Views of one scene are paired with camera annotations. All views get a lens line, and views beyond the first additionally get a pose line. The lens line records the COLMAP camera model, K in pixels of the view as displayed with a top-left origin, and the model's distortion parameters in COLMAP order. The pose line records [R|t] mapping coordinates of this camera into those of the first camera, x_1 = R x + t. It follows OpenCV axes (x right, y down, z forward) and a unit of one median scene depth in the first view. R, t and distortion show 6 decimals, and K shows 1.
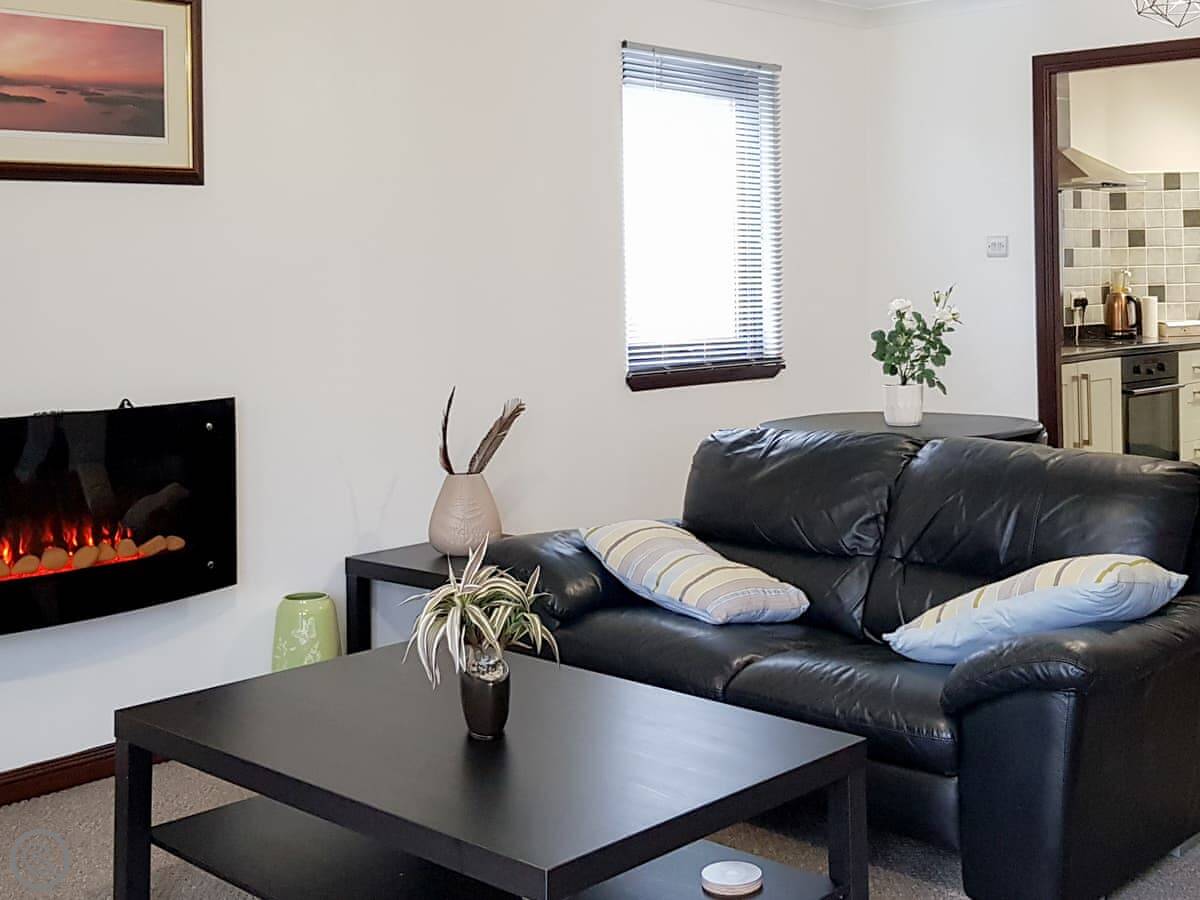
lens RADIAL K [[1479.5, 0, 566.8], [0, 1479.5, 450.7], [0, 0, 1]] dist [0.119503, -0.014498]
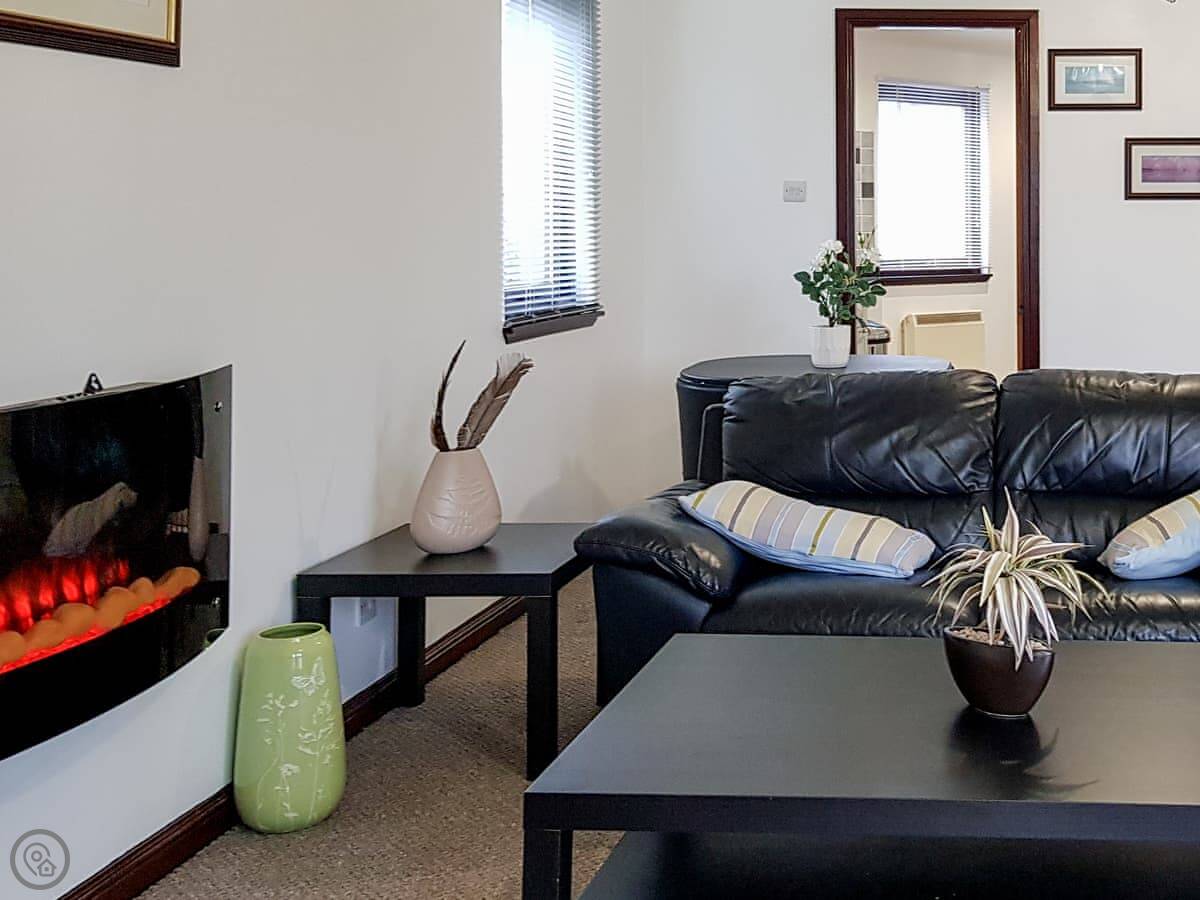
lens RADIAL K [[1563.4, 0, 601.6], [0, 1563.4, 474.7], [0, 0, 1]] dist [-0.006745, 0.136042]
pose [[0.750938, -0.085221, 0.654851, -0.572928], [0.062519, 0.996359, 0.057971, -0.015344], [-0.657407, -0.002592, 0.753531, 0.309966]]
